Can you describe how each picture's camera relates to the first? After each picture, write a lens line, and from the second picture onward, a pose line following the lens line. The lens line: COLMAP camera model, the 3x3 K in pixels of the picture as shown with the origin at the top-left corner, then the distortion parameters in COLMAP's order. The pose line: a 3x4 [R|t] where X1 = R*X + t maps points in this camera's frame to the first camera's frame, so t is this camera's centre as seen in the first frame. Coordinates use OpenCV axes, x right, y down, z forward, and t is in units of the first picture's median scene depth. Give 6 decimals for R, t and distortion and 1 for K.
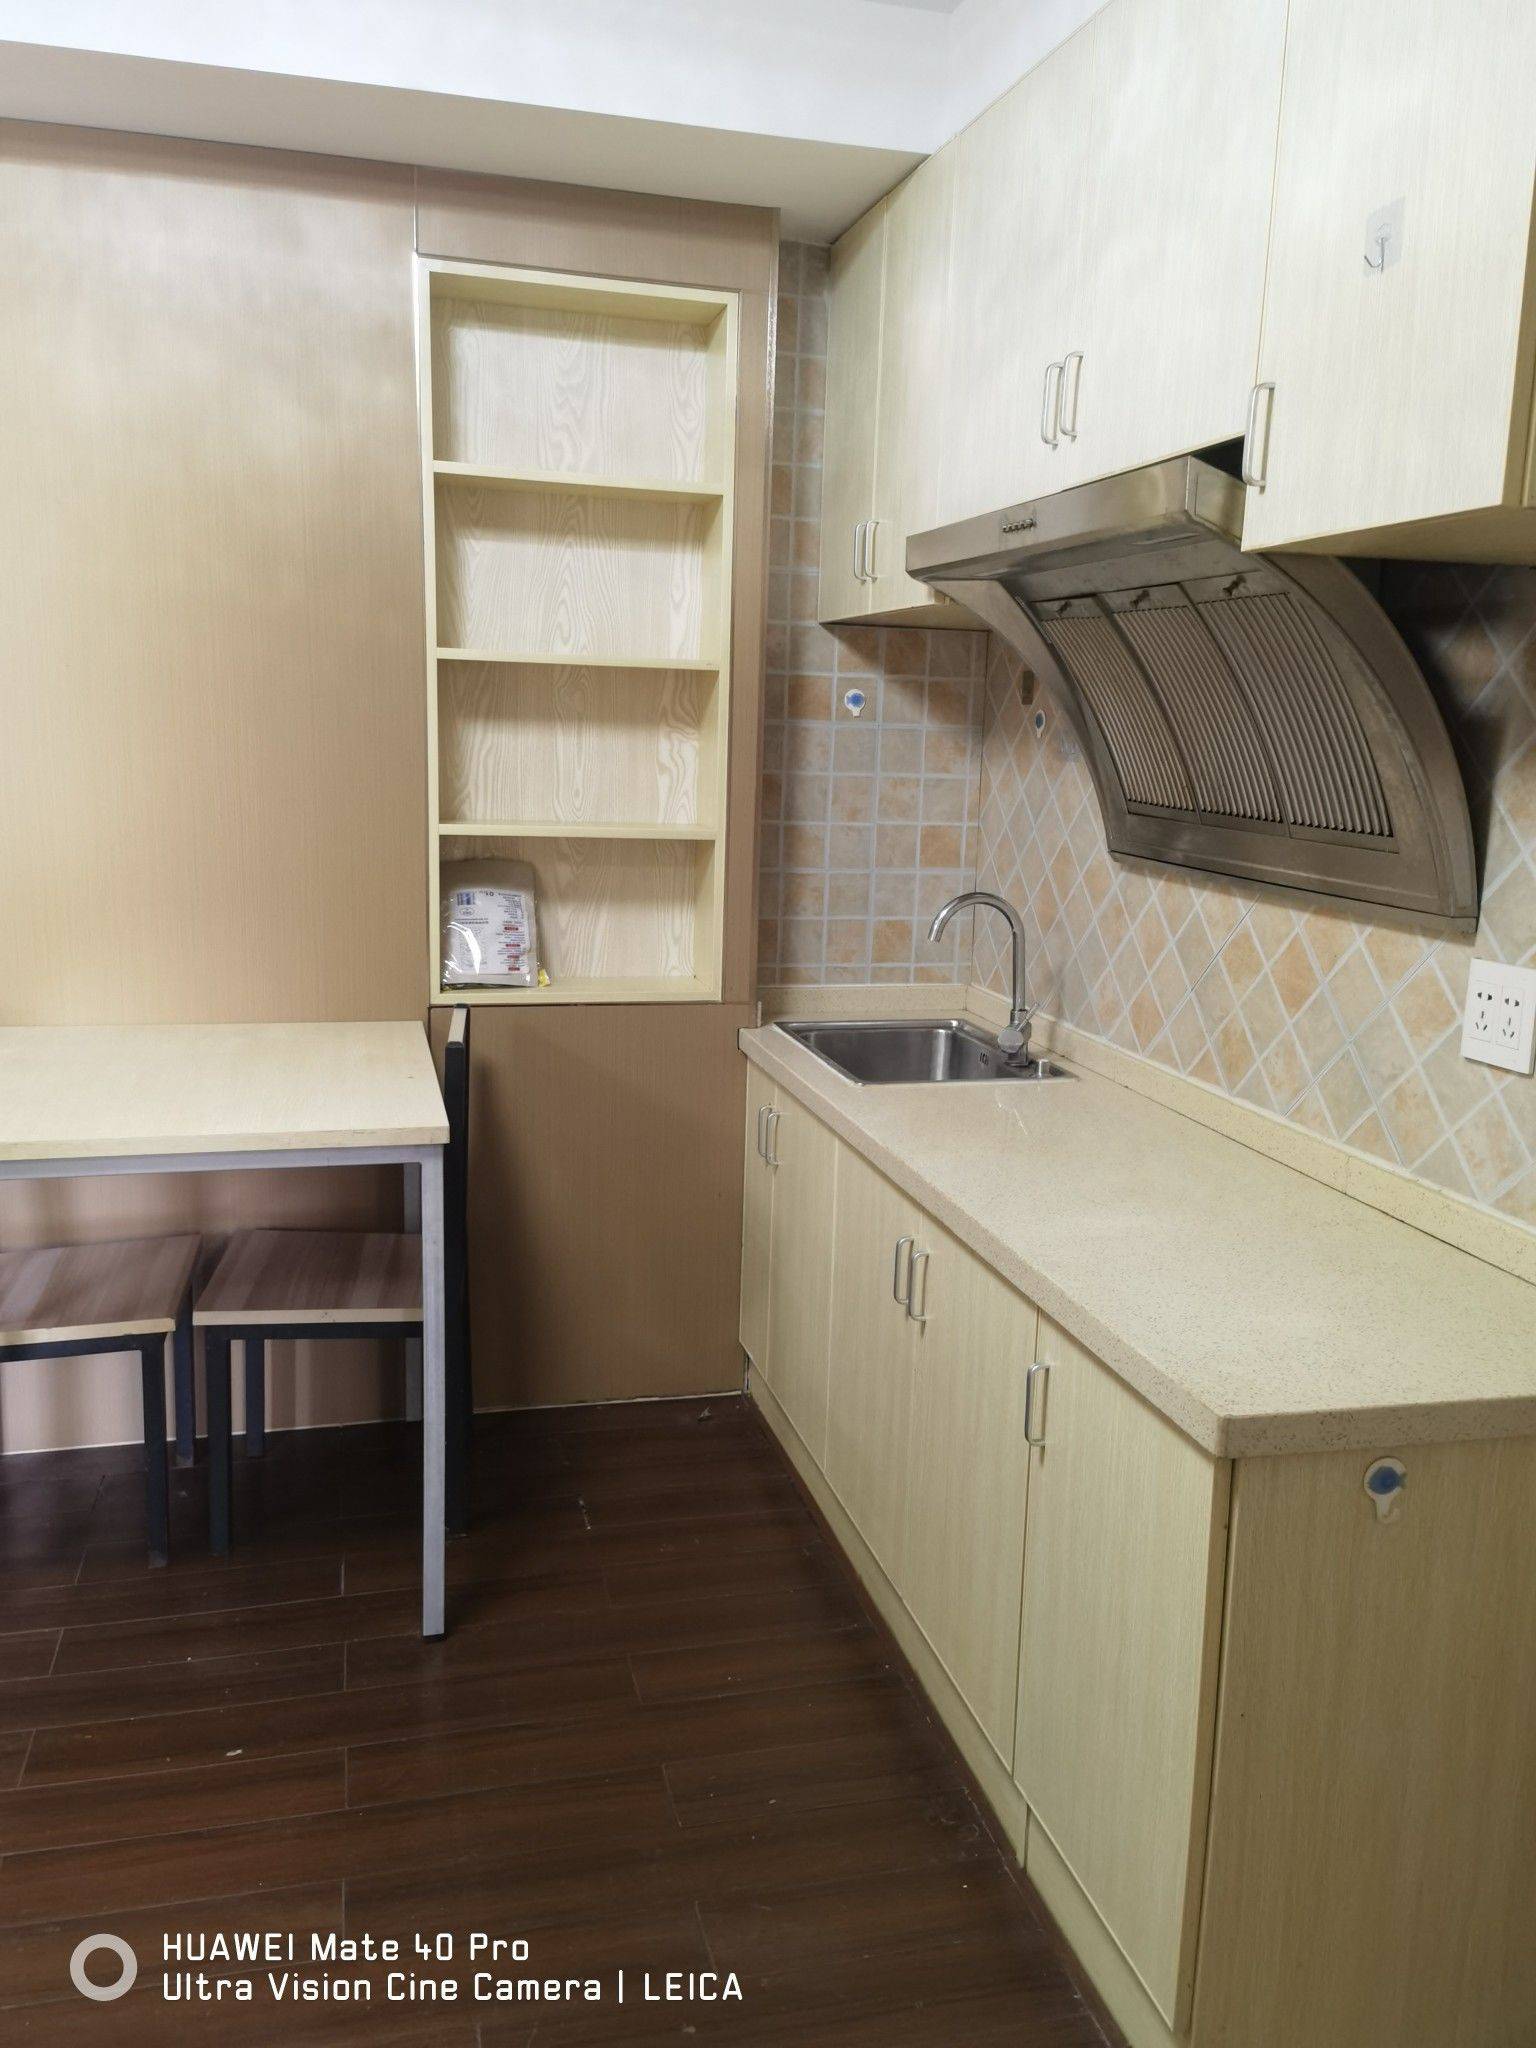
lens RADIAL K [[1628.9, 0, 758.8], [0, 1628.9, 1026.4], [0, 0, 1]] dist [0.074098, -0.012510]
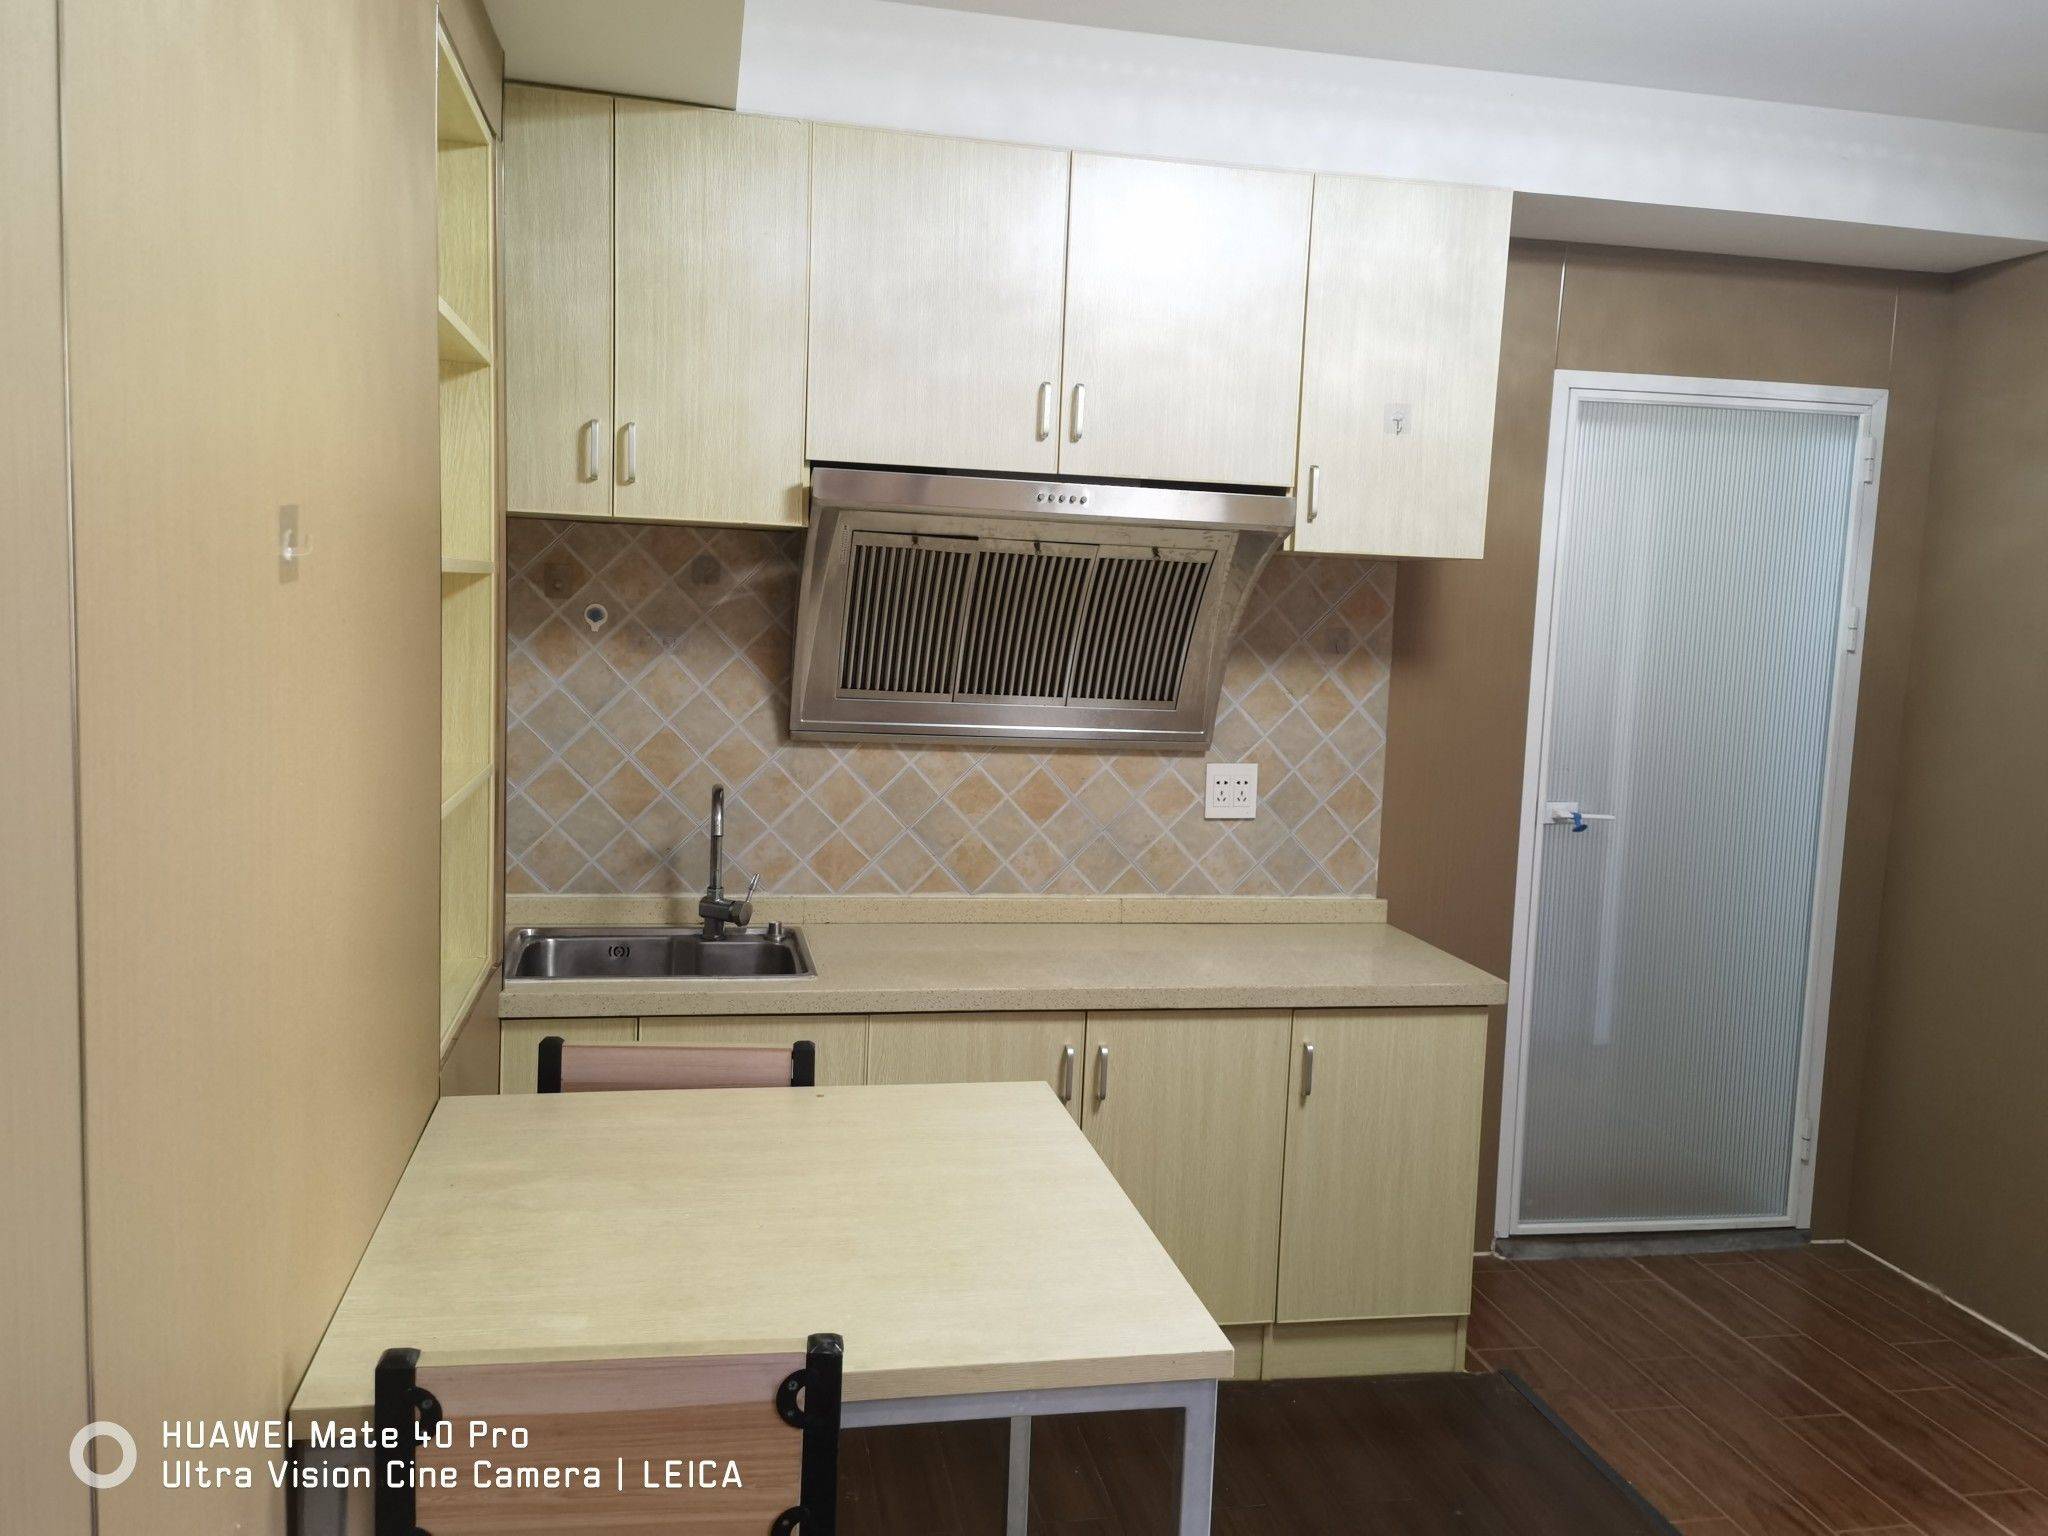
lens RADIAL K [[1628.9, 0, 1015.2], [0, 1628.9, 765.6], [0, 0, 1]] dist [0.074098, -0.012510]
pose [[0.039581, -0.141638, 0.989127, -1.147414], [0.145231, 0.980206, 0.134549, -0.265524], [-0.988606, 0.138326, 0.059368, 0.949102]]
